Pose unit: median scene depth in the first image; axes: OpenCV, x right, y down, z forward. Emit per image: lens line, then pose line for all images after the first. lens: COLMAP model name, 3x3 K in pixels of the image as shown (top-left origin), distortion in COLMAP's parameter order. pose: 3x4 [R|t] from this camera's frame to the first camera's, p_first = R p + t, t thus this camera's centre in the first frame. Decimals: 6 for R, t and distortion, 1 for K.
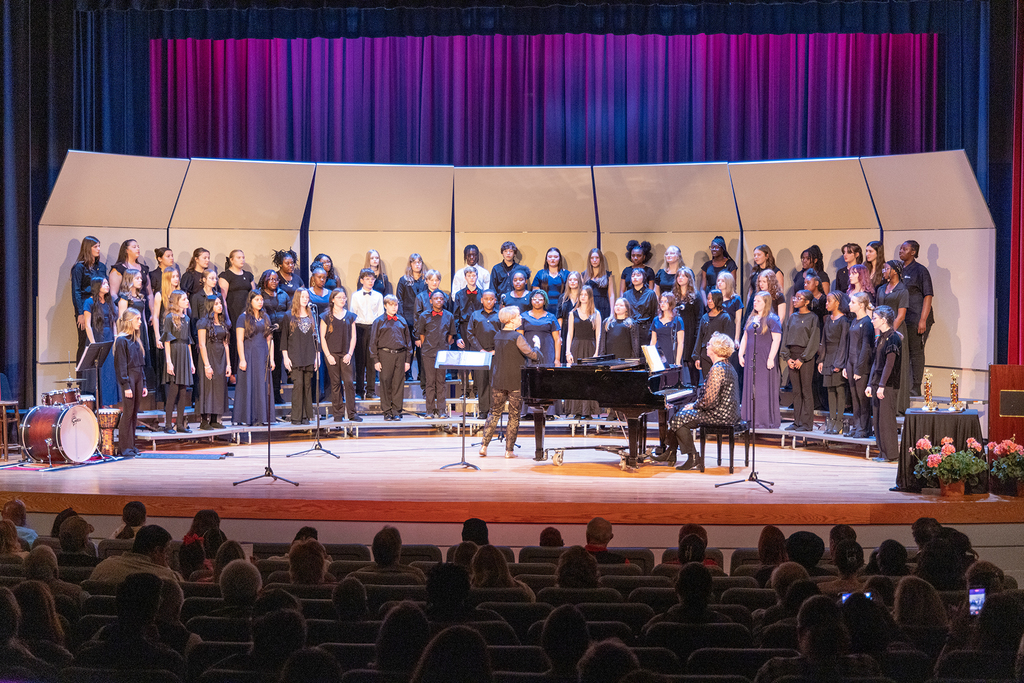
lens RADIAL K [[1631.4, 0, 525.6], [0, 1631.4, 341.2], [0, 0, 1]] dist [-0.003508, -0.019009]
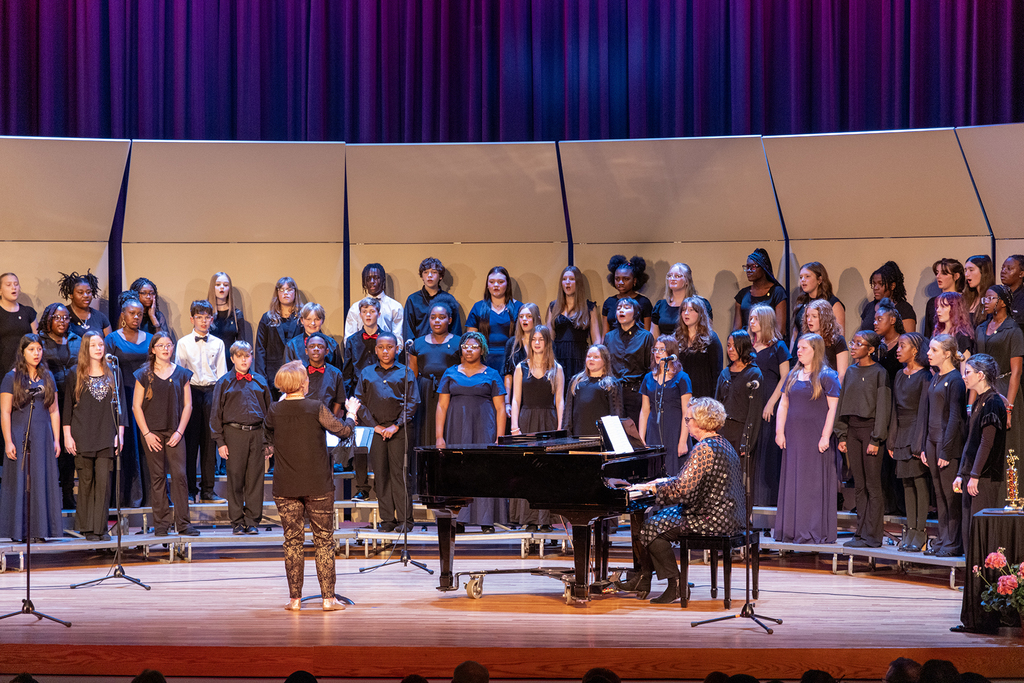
lens RADIAL K [[2737.0, 0, 511.9], [0, 2737.0, 326.1], [0, 0, 1]] dist [0.102985, -0.684818]
pose [[0.999739, -0.004258, -0.022460, 0.049204], [0.003484, 0.999401, -0.034421, 0.003568], [0.022593, 0.034334, 0.999155, -0.090336]]
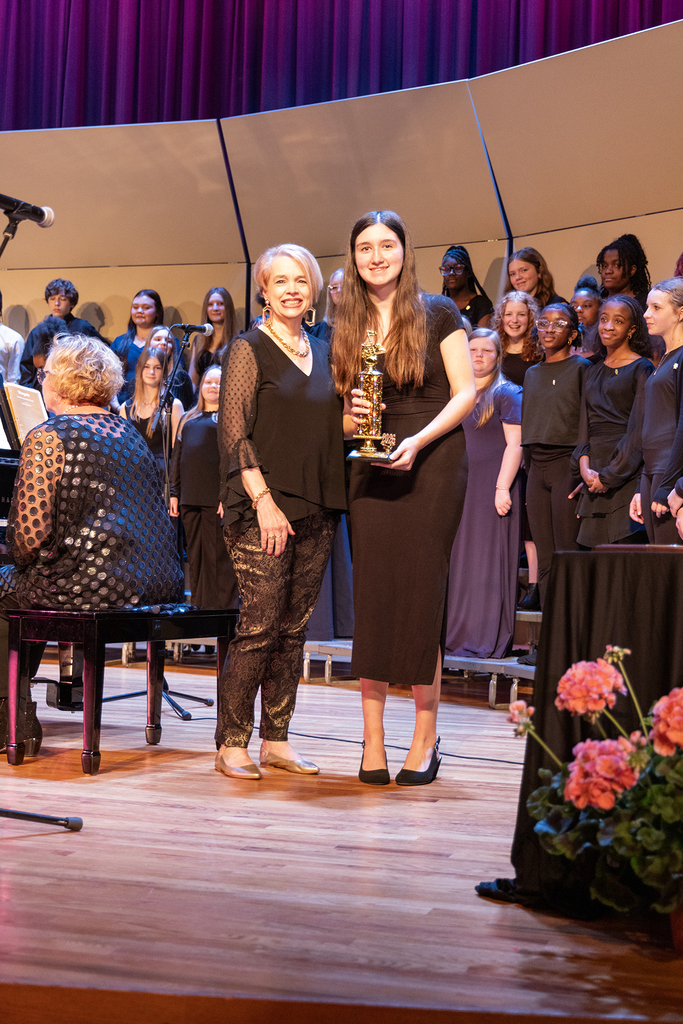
lens RADIAL K [[1686.4, 0, 341.5], [0, 1686.4, 512.0], [0, 0, 1]] dist [-0.007970, 0.040232]
pose [[0.986110, 0.018152, -0.165098, 0.170446], [-0.026810, 0.998371, -0.050364, 0.036236], [0.163914, 0.054091, 0.984990, 0.540233]]
